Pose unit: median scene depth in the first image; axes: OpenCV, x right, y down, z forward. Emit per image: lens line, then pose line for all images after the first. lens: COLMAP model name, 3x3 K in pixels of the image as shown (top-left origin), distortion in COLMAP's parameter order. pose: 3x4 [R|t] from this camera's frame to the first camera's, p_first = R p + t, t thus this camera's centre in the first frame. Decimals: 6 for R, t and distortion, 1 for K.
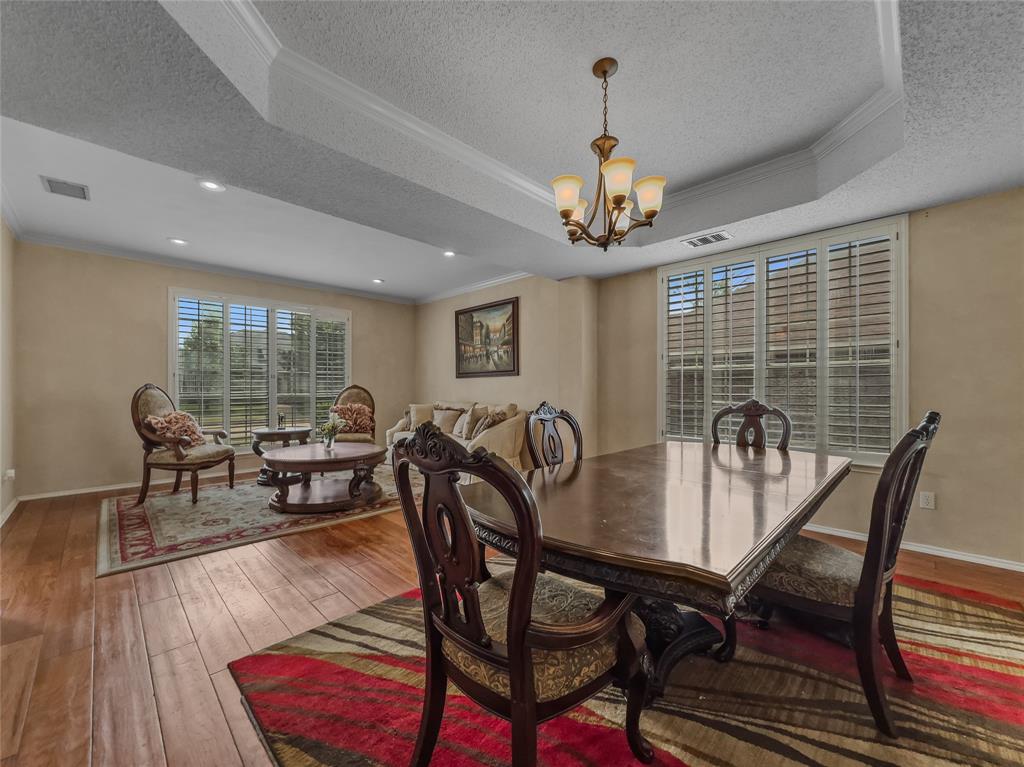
lens RADIAL K [[412.7, 0, 510.3], [0, 412.7, 386.7], [0, 0, 1]] dist [0.001319, 0.000497]
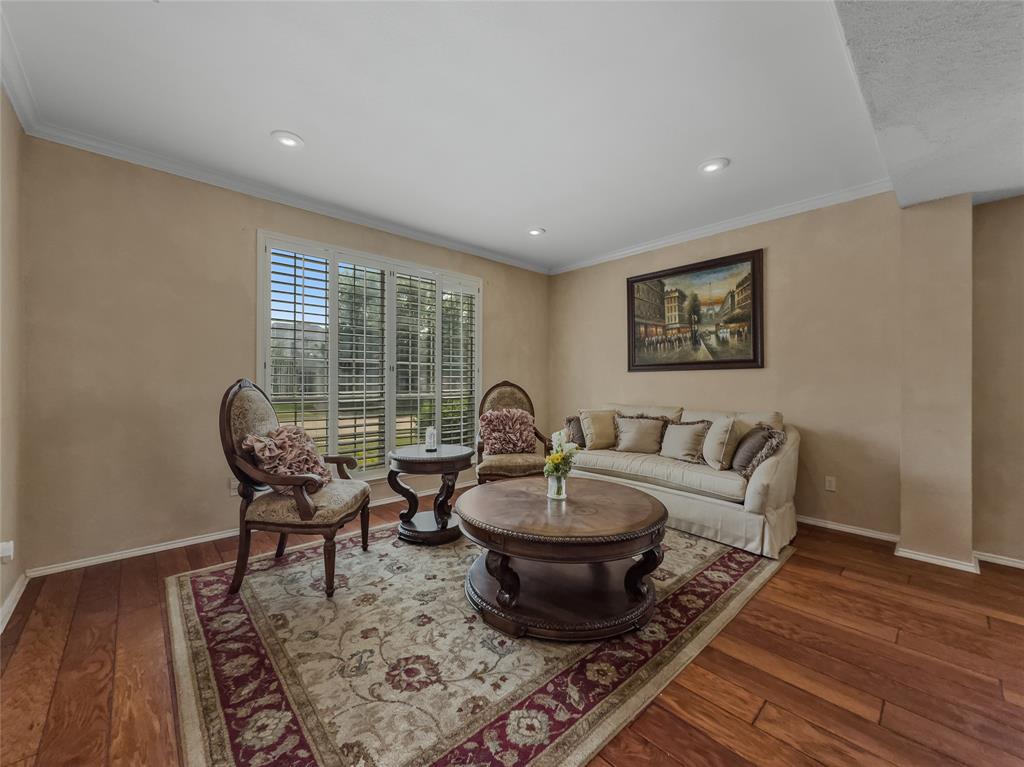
lens RADIAL K [[412.7, 0, 513.4], [0, 412.7, 379.2], [0, 0, 1]] dist [0.001319, 0.000497]
pose [[0.999225, 0.003538, -0.039215, -0.432528], [-0.003739, 0.999980, -0.005062, -0.004981], [0.039197, 0.005205, 0.999218, 0.395499]]
